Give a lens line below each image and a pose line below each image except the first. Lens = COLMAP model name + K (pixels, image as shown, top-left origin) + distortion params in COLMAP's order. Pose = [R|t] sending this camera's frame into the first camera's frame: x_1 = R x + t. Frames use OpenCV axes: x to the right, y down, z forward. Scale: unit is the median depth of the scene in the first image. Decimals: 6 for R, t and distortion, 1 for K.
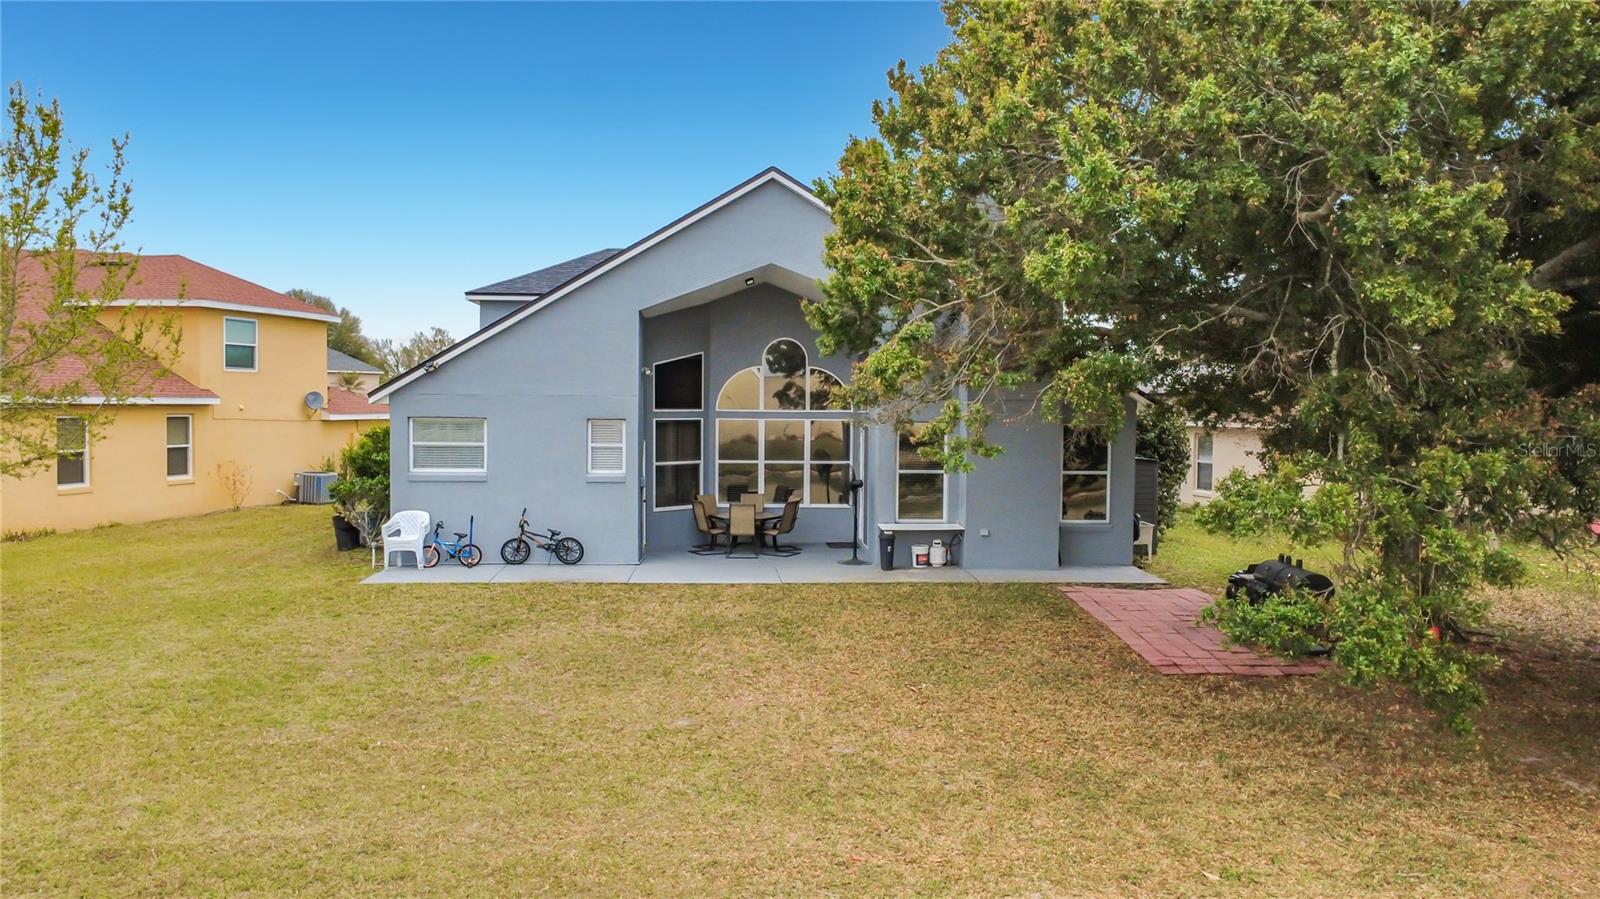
lens RADIAL K [[1128.6, 0, 800.0], [0, 1128.6, 449.5], [0, 0, 1]] dist [0.007523, 0.000676]
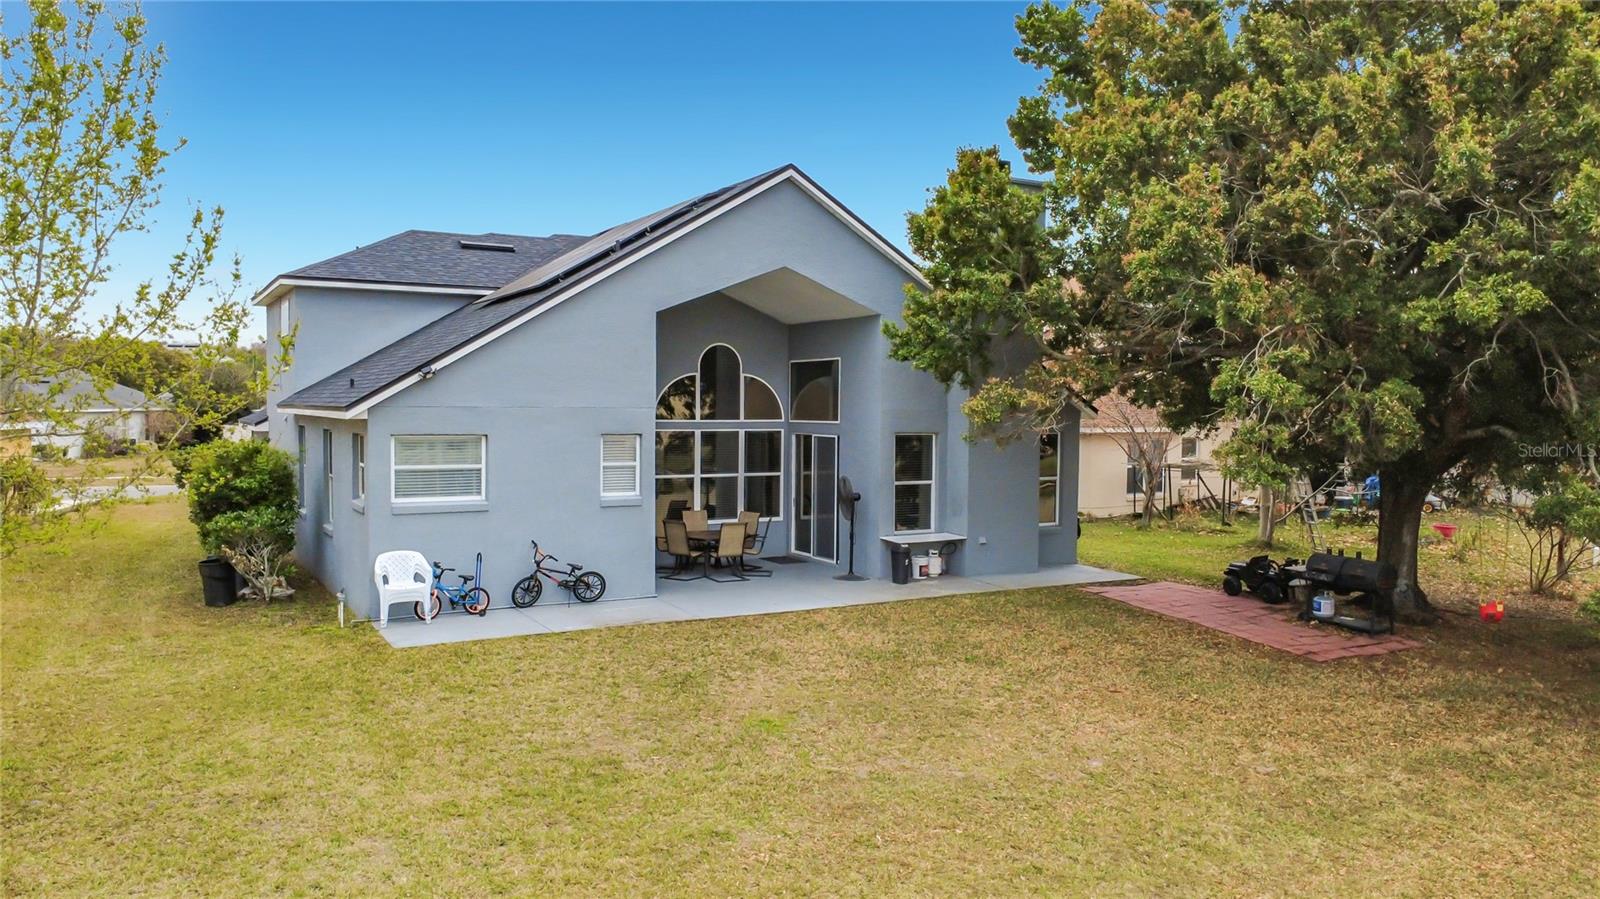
lens RADIAL K [[1128.6, 0, 800.0], [0, 1128.6, 449.5], [0, 0, 1]] dist [0.007523, 0.000676]
pose [[0.897474, -0.017553, 0.440717, -0.437291], [0.015614, 0.999846, 0.008026, -0.020078], [-0.440790, -0.000322, 0.897610, 0.151153]]
